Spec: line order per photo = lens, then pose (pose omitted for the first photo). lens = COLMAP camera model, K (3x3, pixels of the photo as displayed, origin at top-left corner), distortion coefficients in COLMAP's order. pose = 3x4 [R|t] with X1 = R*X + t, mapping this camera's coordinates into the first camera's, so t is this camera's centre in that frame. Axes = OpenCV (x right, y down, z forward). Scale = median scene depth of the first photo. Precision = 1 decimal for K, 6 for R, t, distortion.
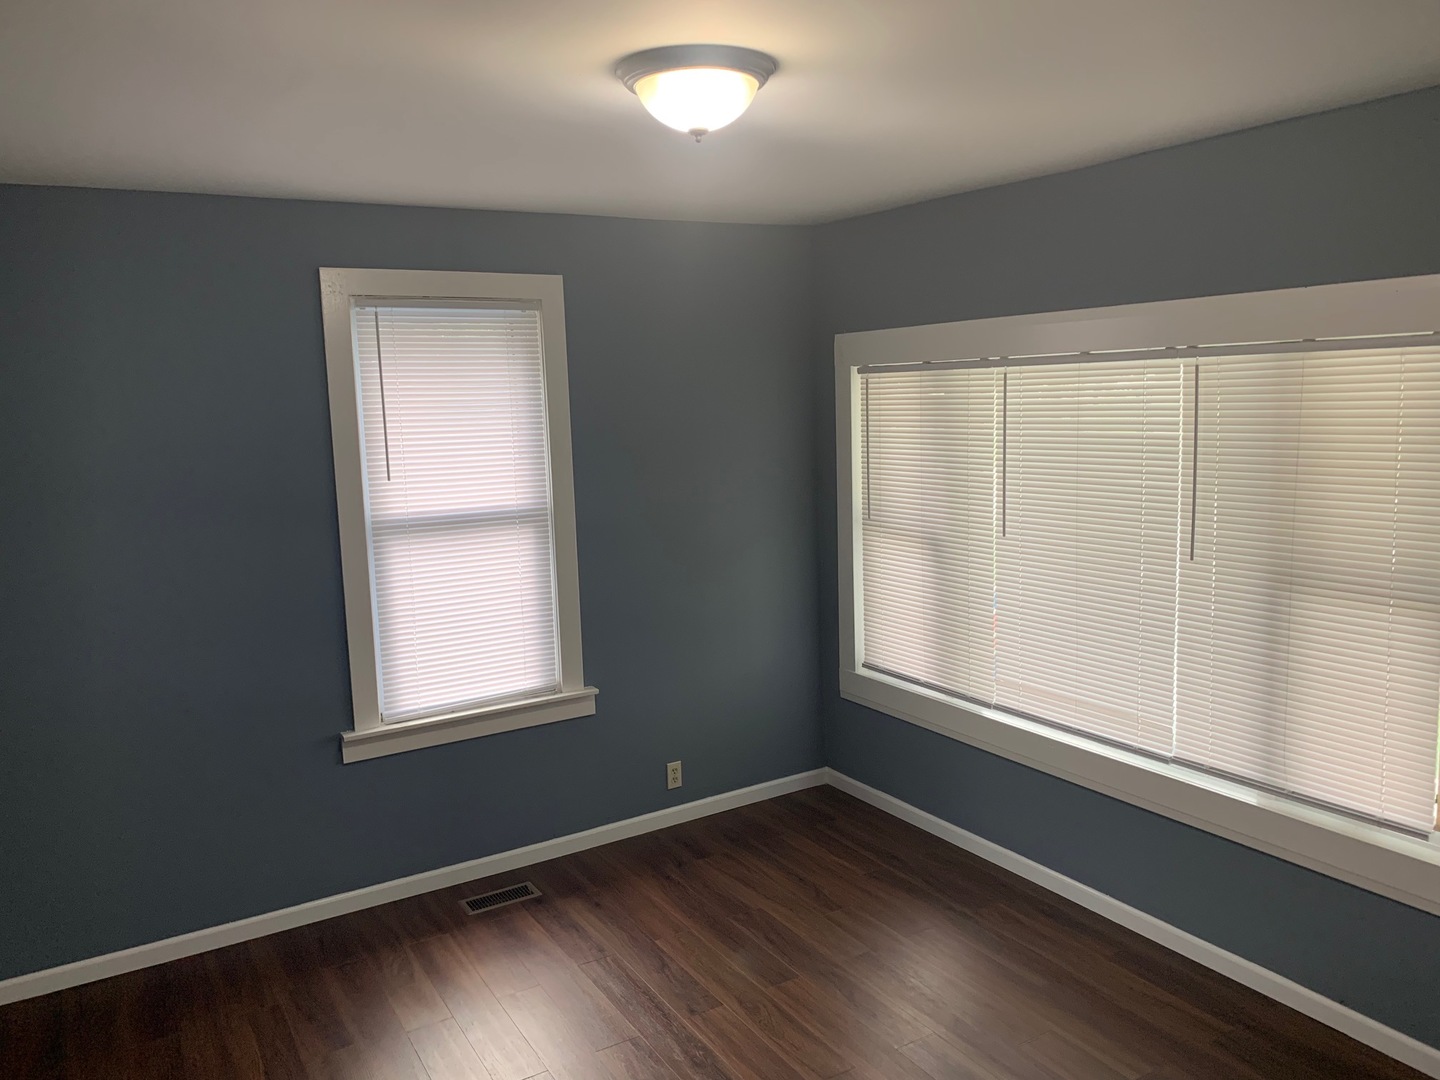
lens RADIAL K [[1096.8, 0, 708.3], [0, 1096.8, 532.1], [0, 0, 1]] dist [0.037519, -0.025445]
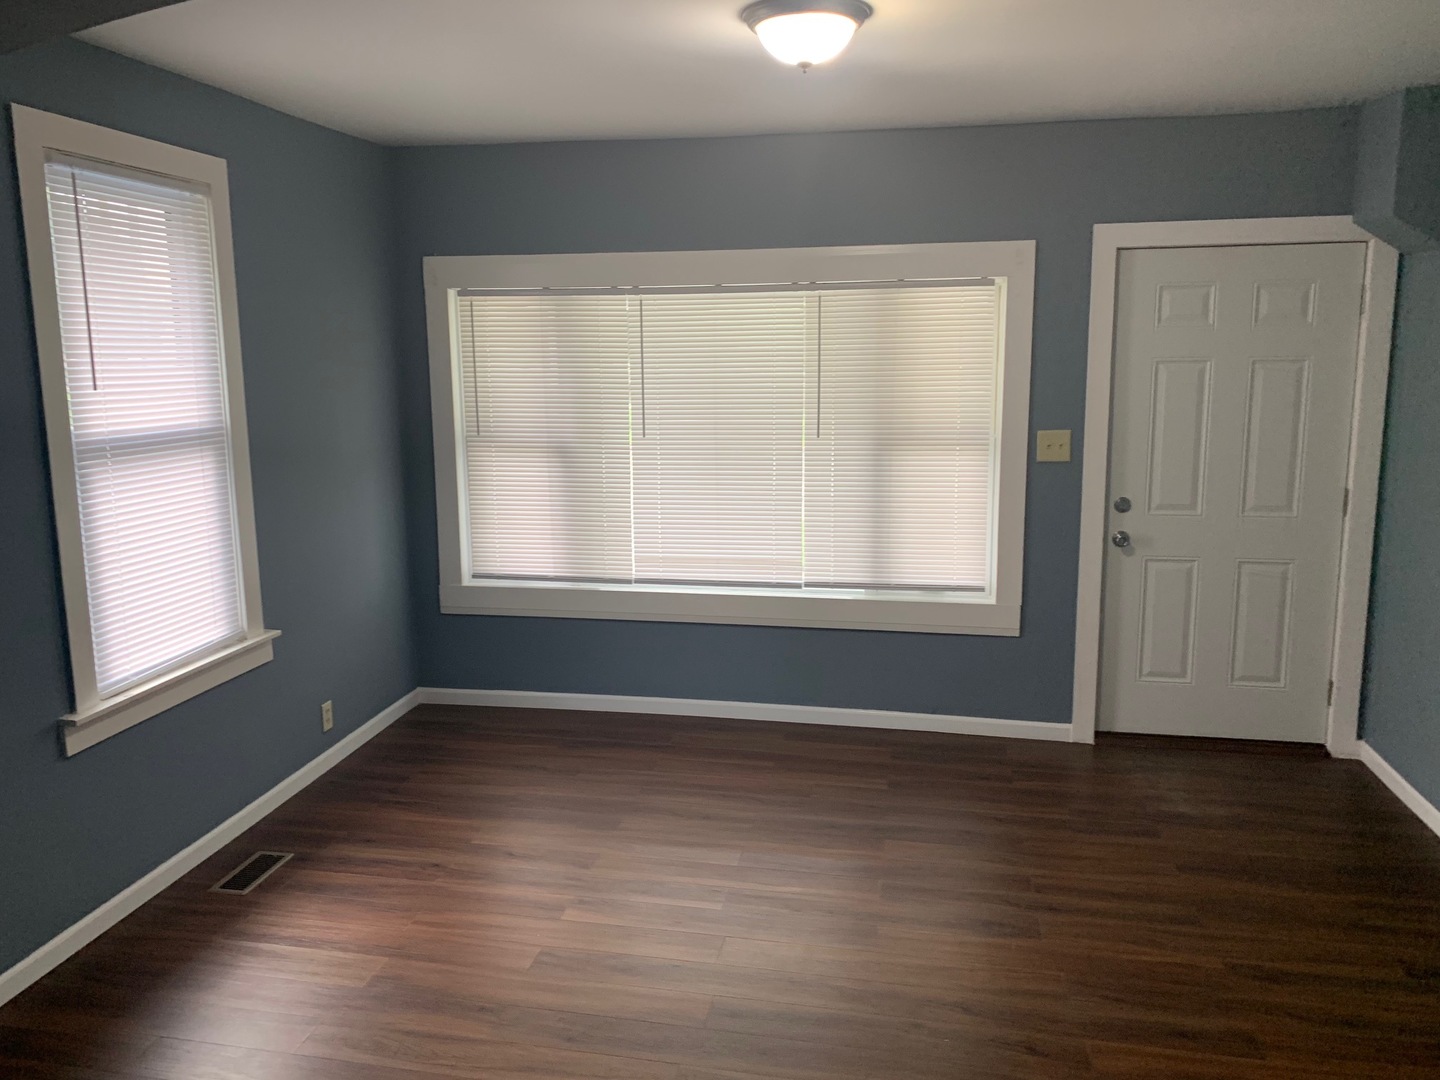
lens RADIAL K [[1096.8, 0, 711.3], [0, 1096.8, 527.5], [0, 0, 1]] dist [0.037519, -0.025445]
pose [[0.672606, -0.096041, 0.733742, -0.545344], [0.083321, 0.995066, 0.053869, 0.041955], [-0.735295, 0.024904, 0.677289, 0.130621]]
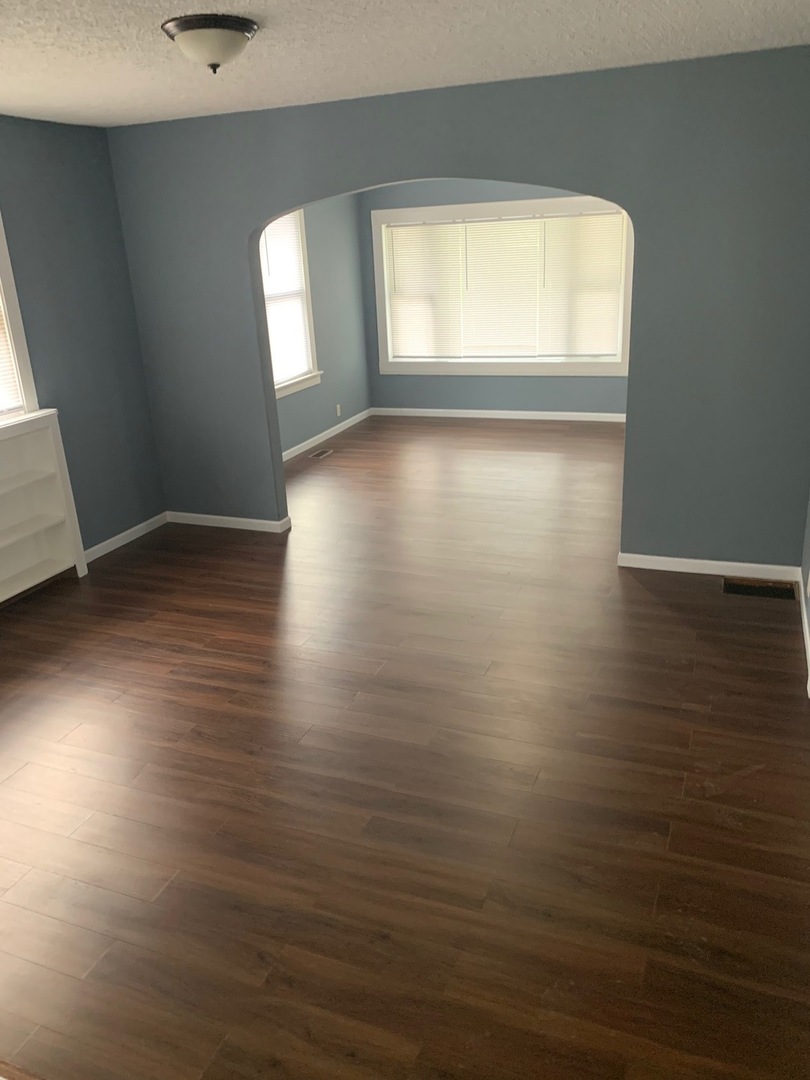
lens RADIAL K [[822.6, 0, 406.7], [0, 822.6, 535.9], [0, 0, 1]] dist [0.037519, -0.025445]
pose [[0.791629, -0.217489, 0.570983, -1.093520], [0.103000, 0.968631, 0.226151, 0.110051], [-0.602257, -0.120216, 0.789198, -0.563937]]
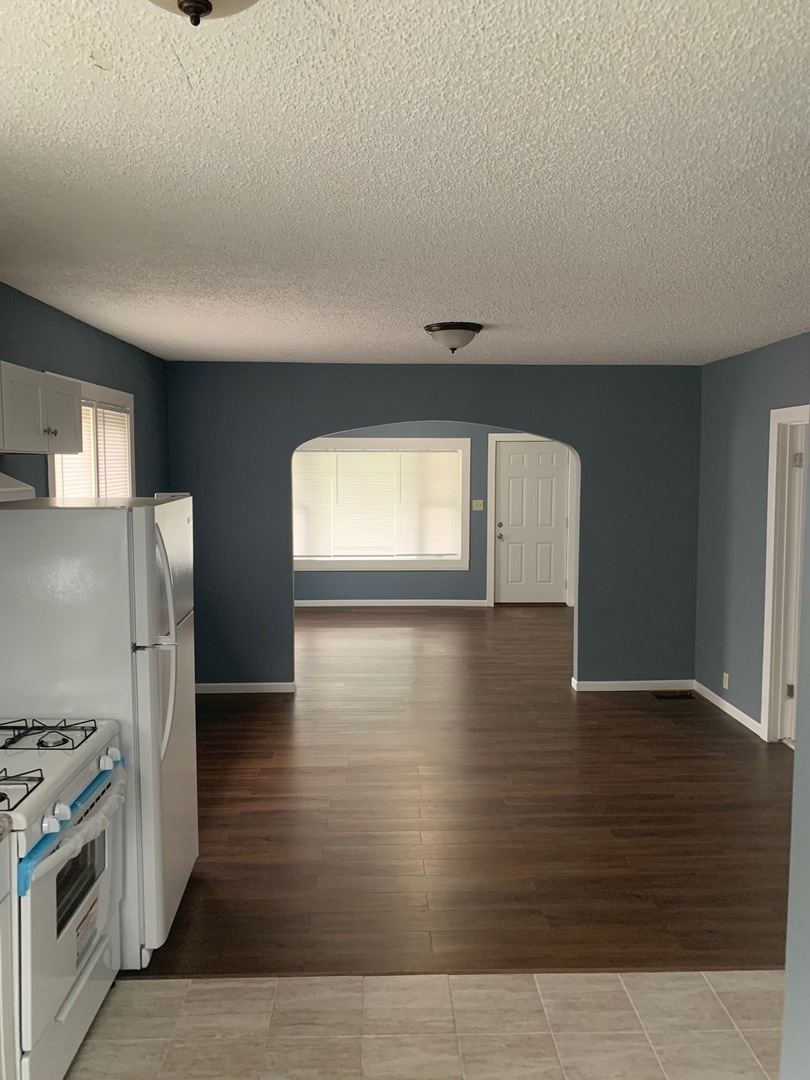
lens RADIAL K [[822.6, 0, 397.1], [0, 822.6, 536.6], [0, 0, 1]] dist [0.037519, -0.025445]
pose [[0.474397, -0.047620, 0.879022, -1.742139], [0.095241, 0.995451, 0.002528, 0.110894], [-0.875144, 0.082520, 0.476775, -0.316765]]
